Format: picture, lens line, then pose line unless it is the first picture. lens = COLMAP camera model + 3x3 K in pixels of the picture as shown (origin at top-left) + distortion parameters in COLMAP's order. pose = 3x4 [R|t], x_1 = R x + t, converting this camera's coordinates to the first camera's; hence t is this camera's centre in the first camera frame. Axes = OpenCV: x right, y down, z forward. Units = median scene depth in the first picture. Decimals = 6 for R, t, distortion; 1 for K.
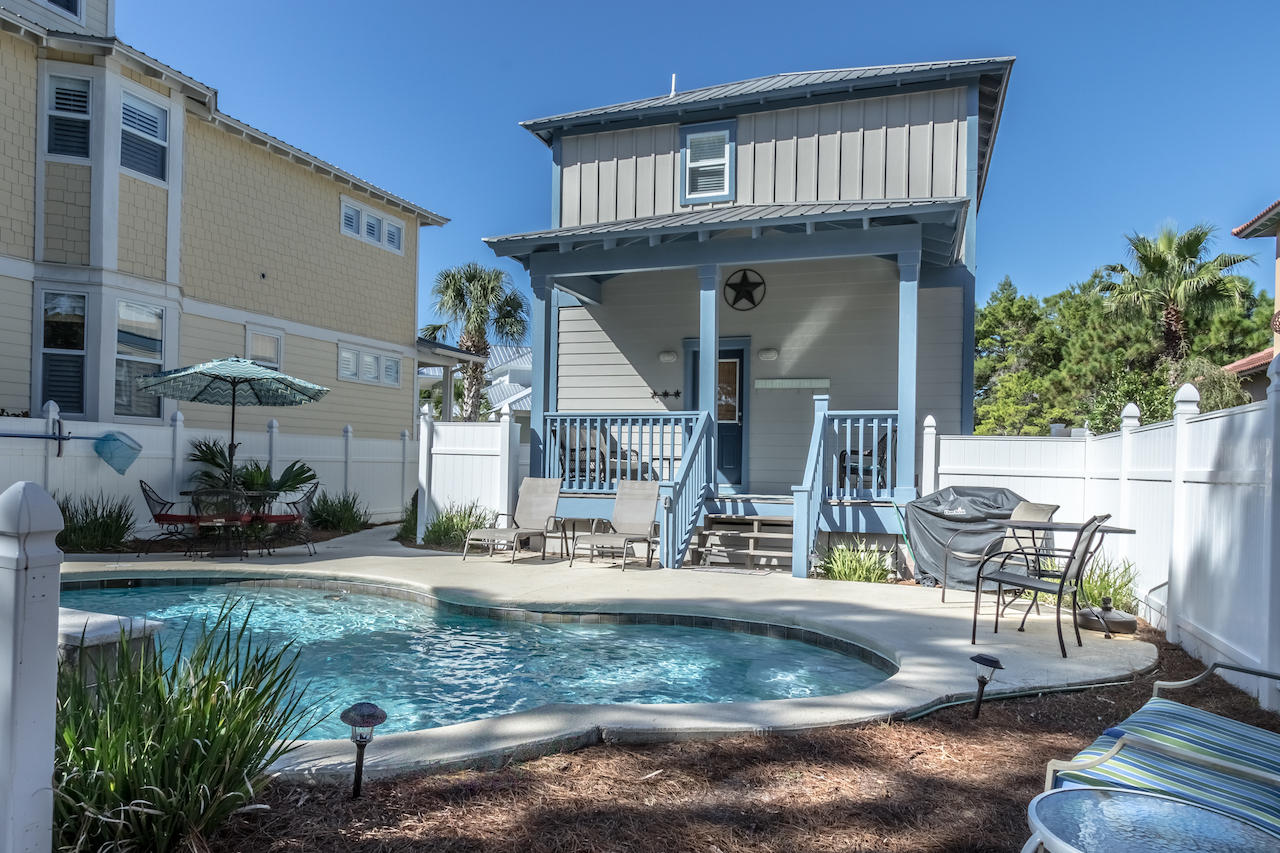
lens RADIAL K [[810.2, 0, 640.6], [0, 810.2, 463.2], [0, 0, 1]] dist [0.003143, 0.000608]
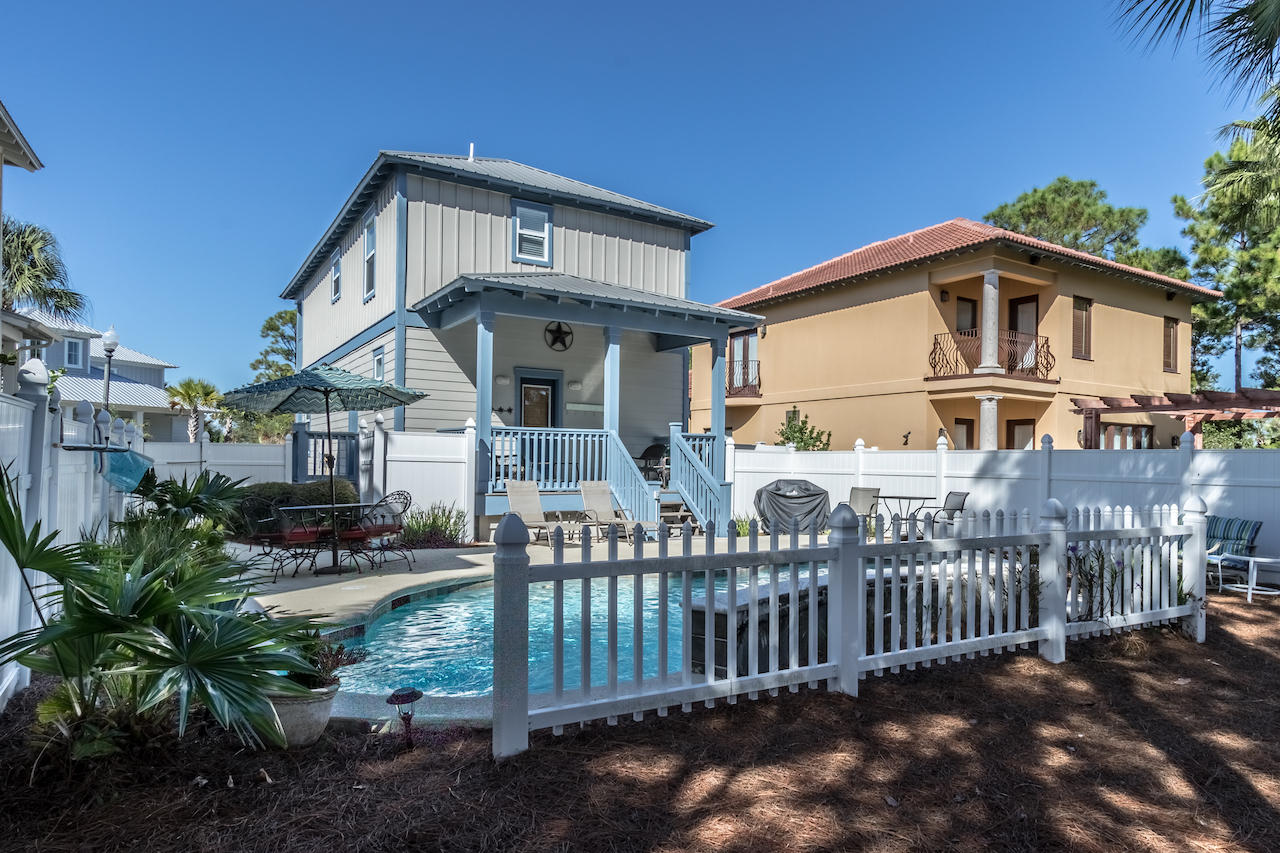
lens RADIAL K [[775.8, 0, 668.2], [0, 775.8, 457.9], [0, 0, 1]] dist [0.002042, 0.000731]
pose [[0.633208, -0.005122, 0.773965, -0.757045], [-0.005801, 0.999919, 0.011363, -0.026967], [-0.773960, -0.011685, 0.633127, 0.041641]]
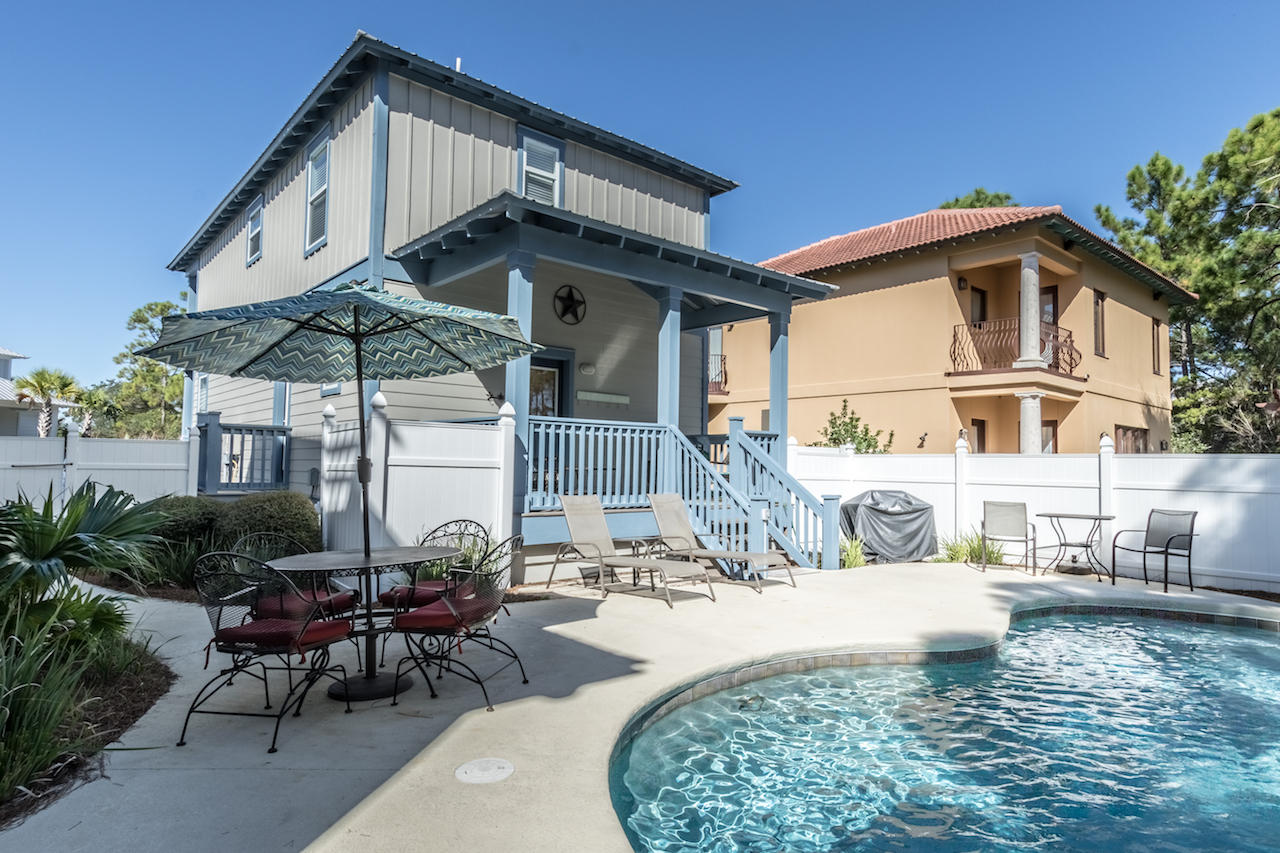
lens RADIAL K [[717.6, 0, 618.1], [0, 717.6, 424.7], [0, 0, 1]] dist [0.006327, 0.000437]
pose [[0.530421, 0.038675, 0.846851, -0.625339], [-0.011958, 0.999201, -0.038143, -0.023369], [-0.847650, 0.010106, 0.530460, 0.454296]]
